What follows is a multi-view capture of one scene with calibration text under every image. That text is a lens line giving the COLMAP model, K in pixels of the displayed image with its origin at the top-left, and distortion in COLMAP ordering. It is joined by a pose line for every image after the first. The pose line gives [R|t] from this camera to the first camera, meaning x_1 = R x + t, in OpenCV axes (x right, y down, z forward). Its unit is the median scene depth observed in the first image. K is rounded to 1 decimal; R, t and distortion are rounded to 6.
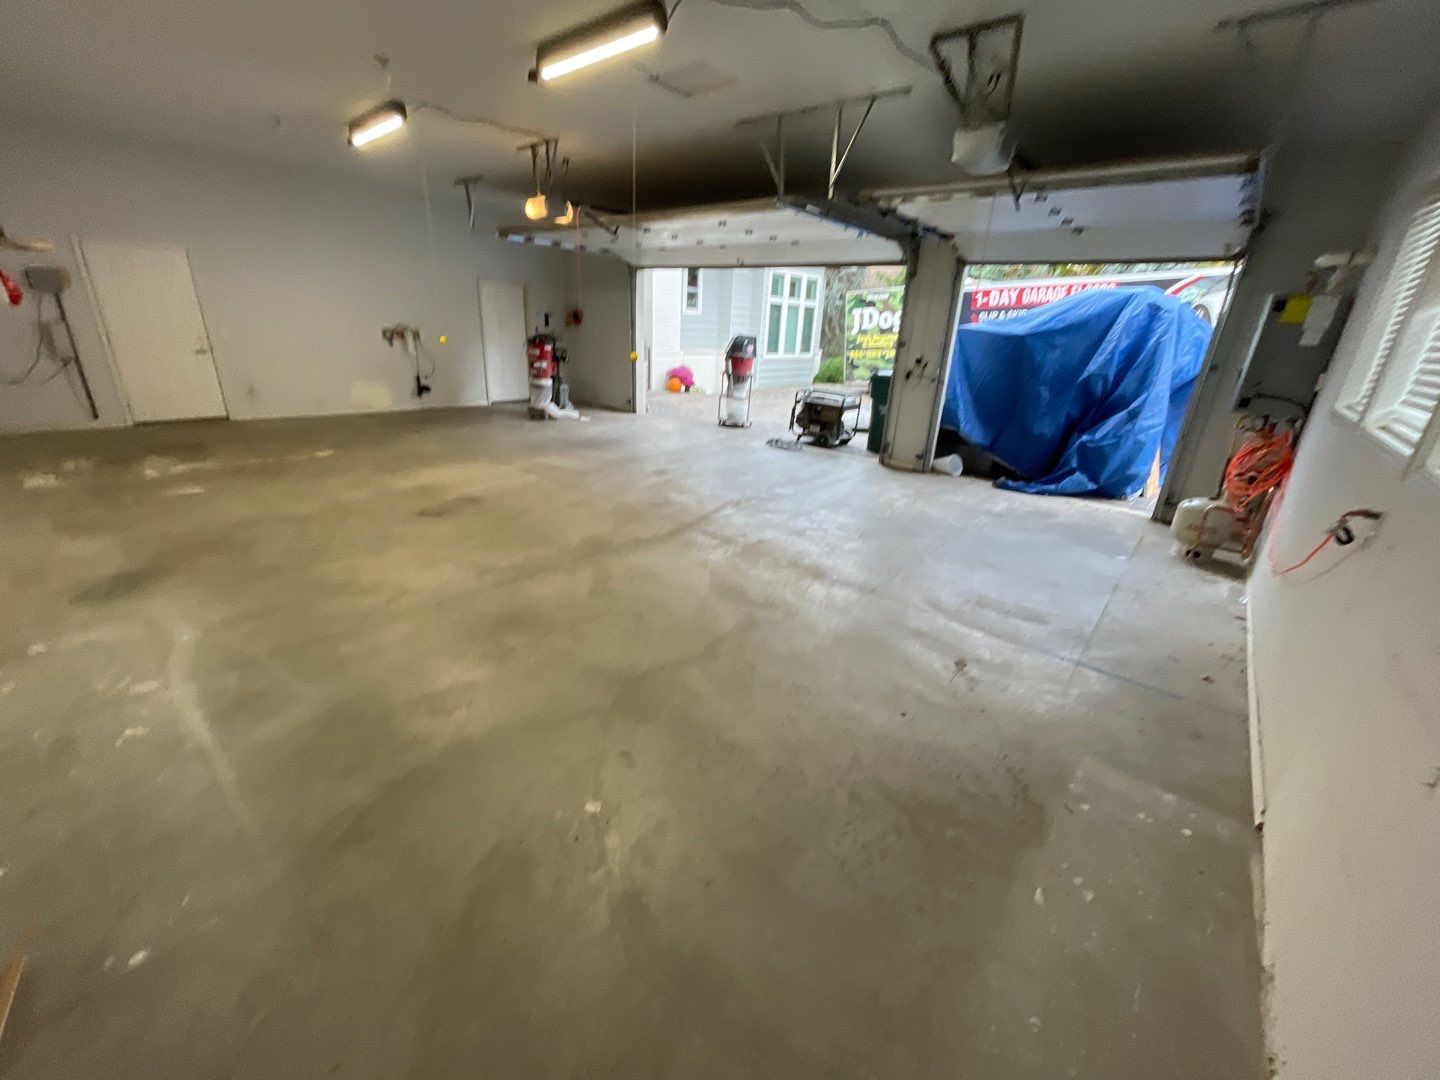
lens RADIAL K [[580.6, 0, 725.8], [0, 580.6, 538.2], [0, 0, 1]] dist [-0.001089, -0.000651]
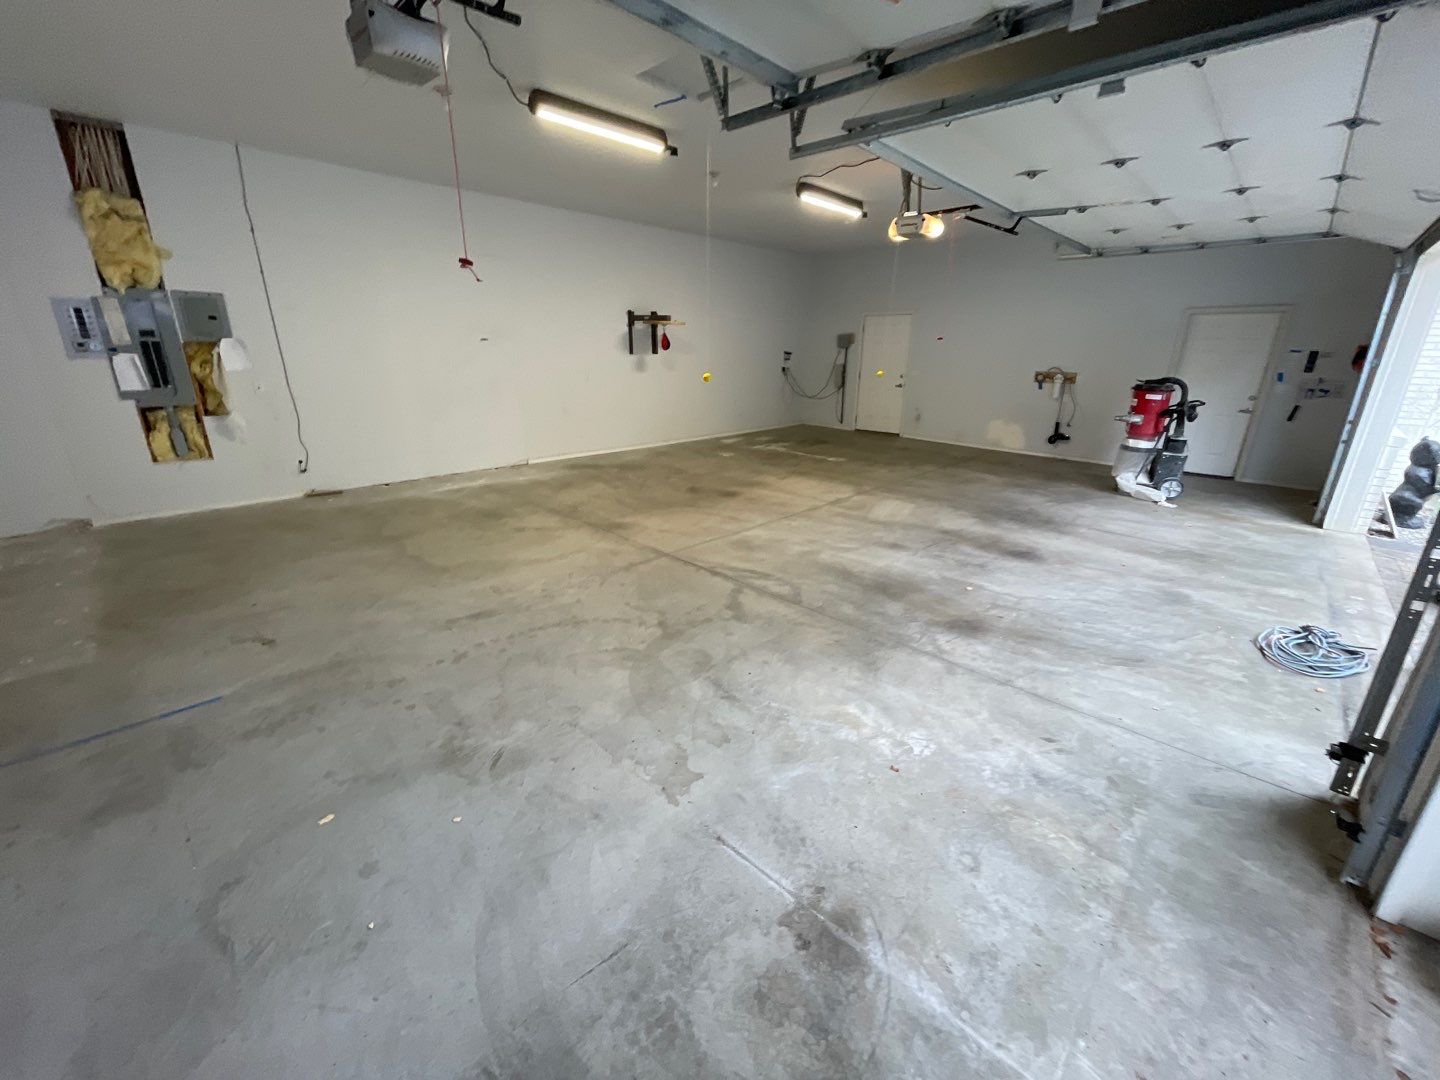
lens RADIAL K [[580.6, 0, 725.9], [0, 580.6, 534.6], [0, 0, 1]] dist [-0.001089, -0.000651]
pose [[-0.047159, 0.259141, -0.964688, 0.705780], [-0.365525, 0.894301, 0.258102, -0.276911], [0.929606, 0.364789, 0.052548, 0.881951]]
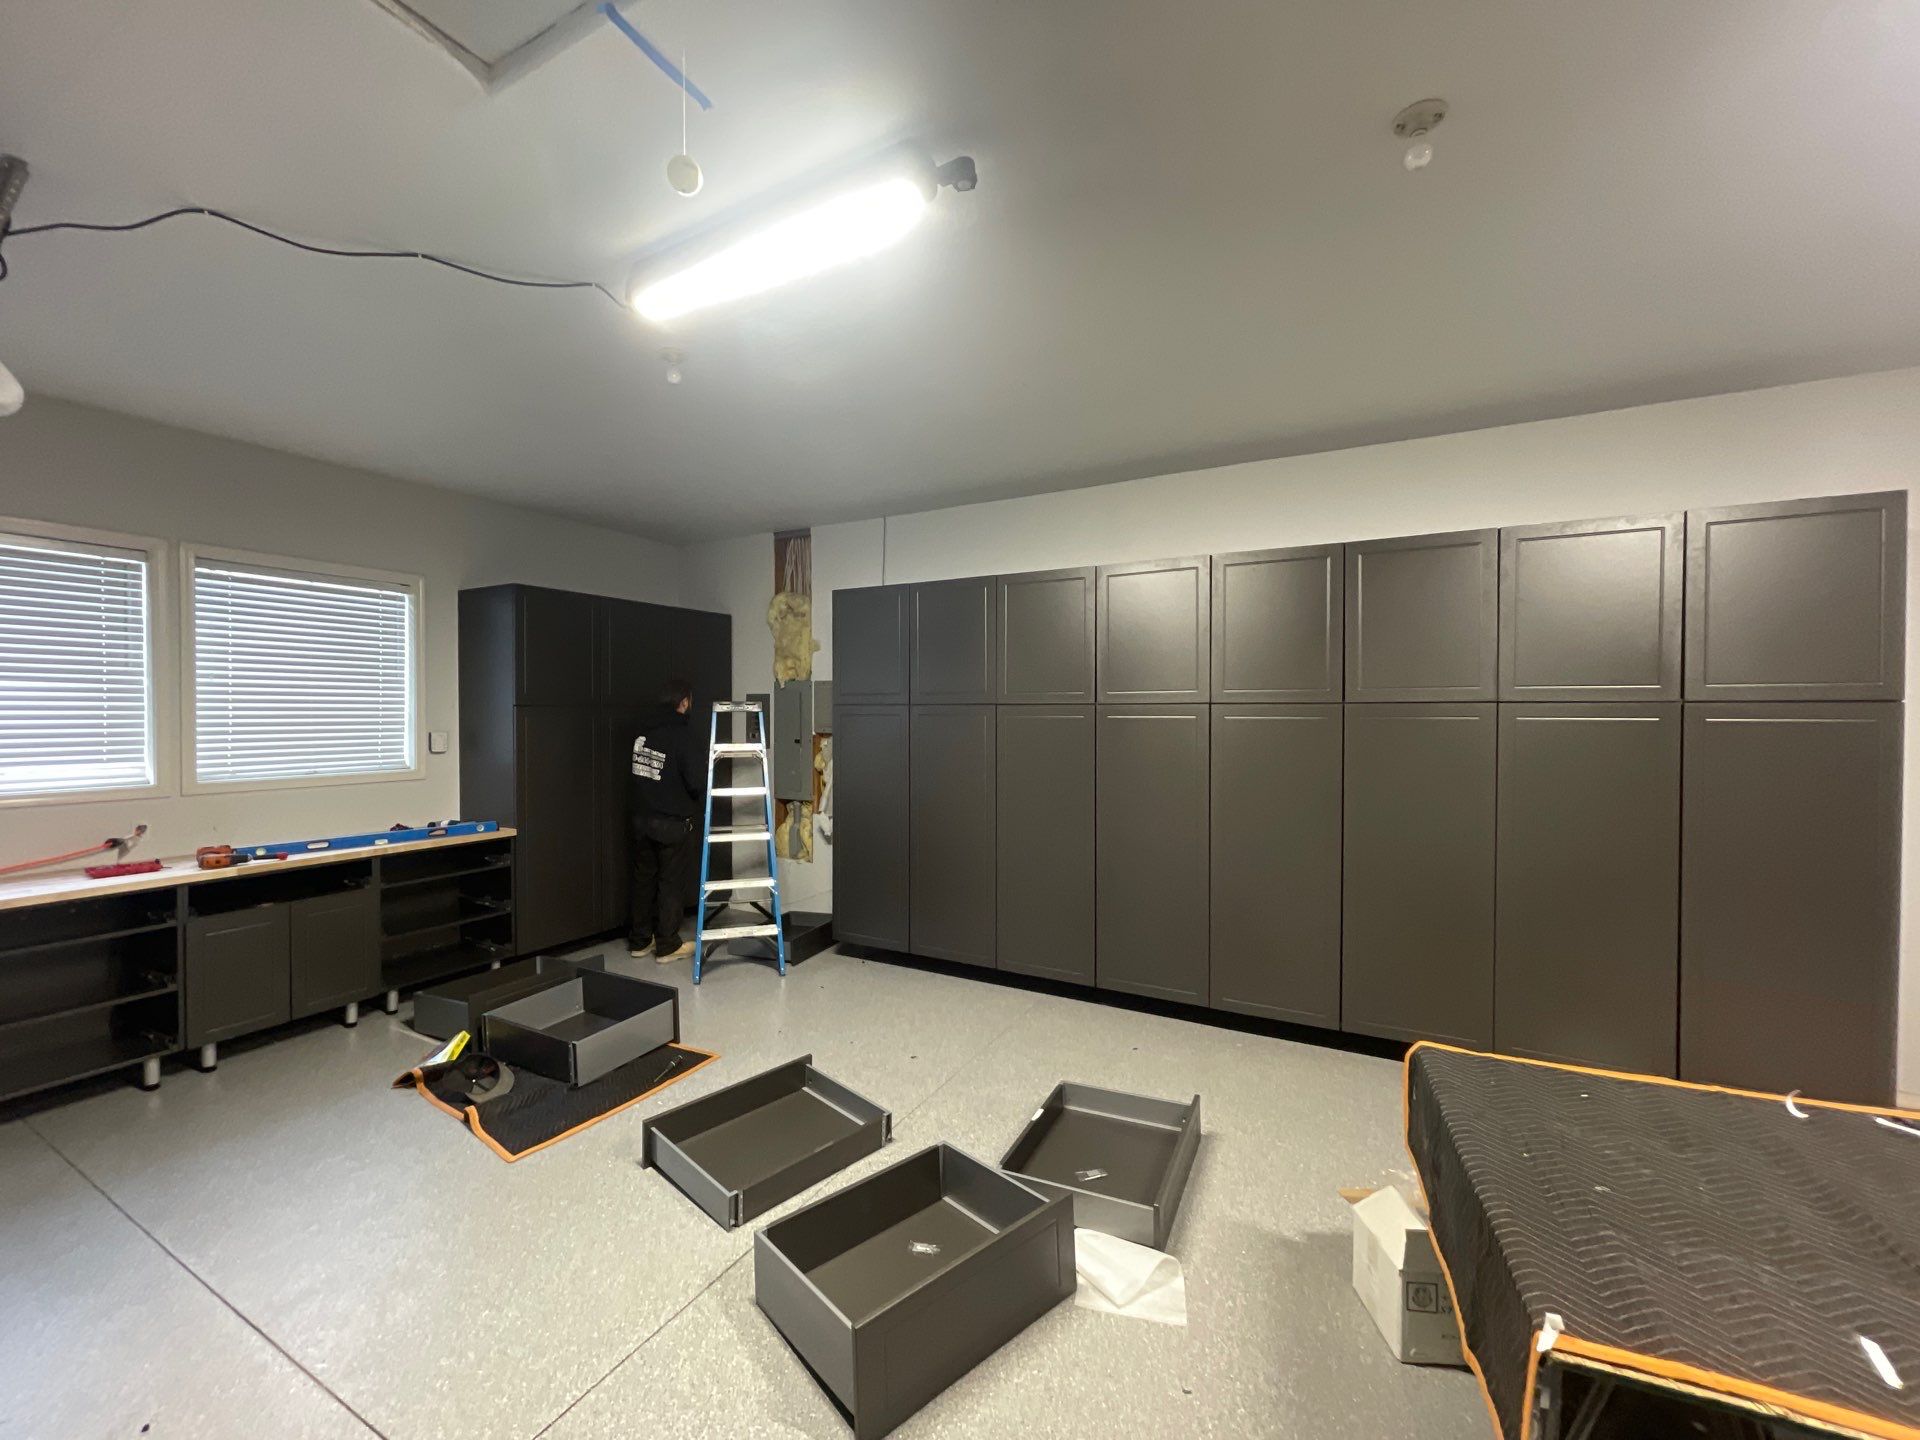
lens RADIAL K [[764.8, 0, 957.0], [0, 764.8, 731.3], [0, 0, 1]] dist [0.002880, 0.000207]
pose [[-0.975219, -0.054412, -0.214445, -0.152613], [-0.130647, 0.923869, 0.359719, -0.419414], [0.178546, 0.378822, -0.908083, 1.048091]]
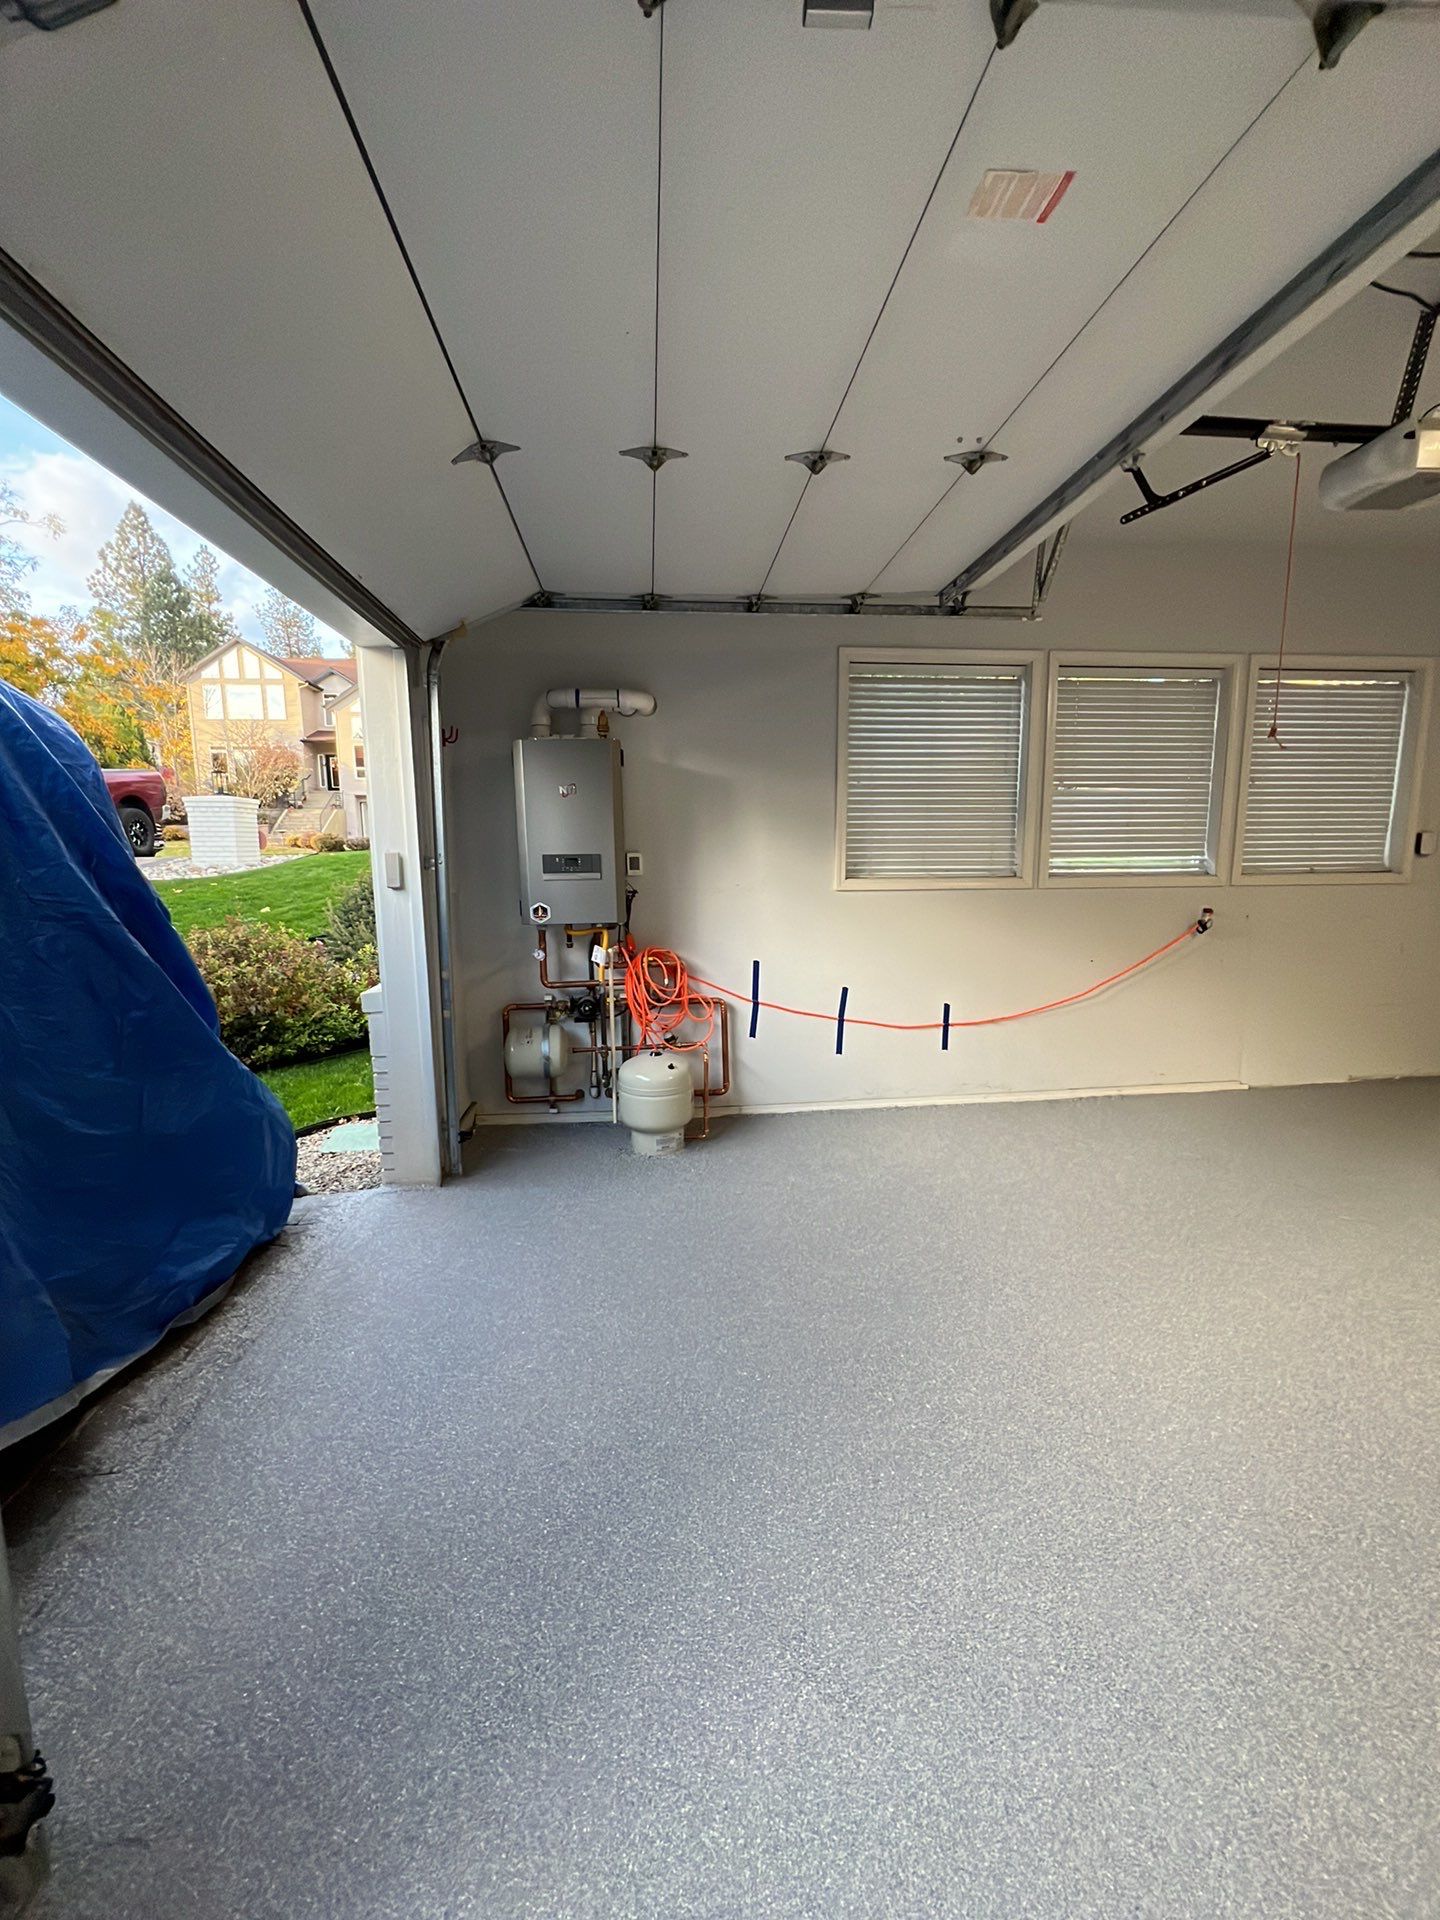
lens RADIAL K [[765.2, 0, 723.0], [0, 765.2, 971.9], [0, 0, 1]] dist [-0.003177, 0.000710]
pose [[-0.720884, -0.152949, 0.675968, 0.209045], [0.218123, 0.875710, 0.430760, -0.406227], [-0.657837, 0.457972, -0.597924, 1.186890]]
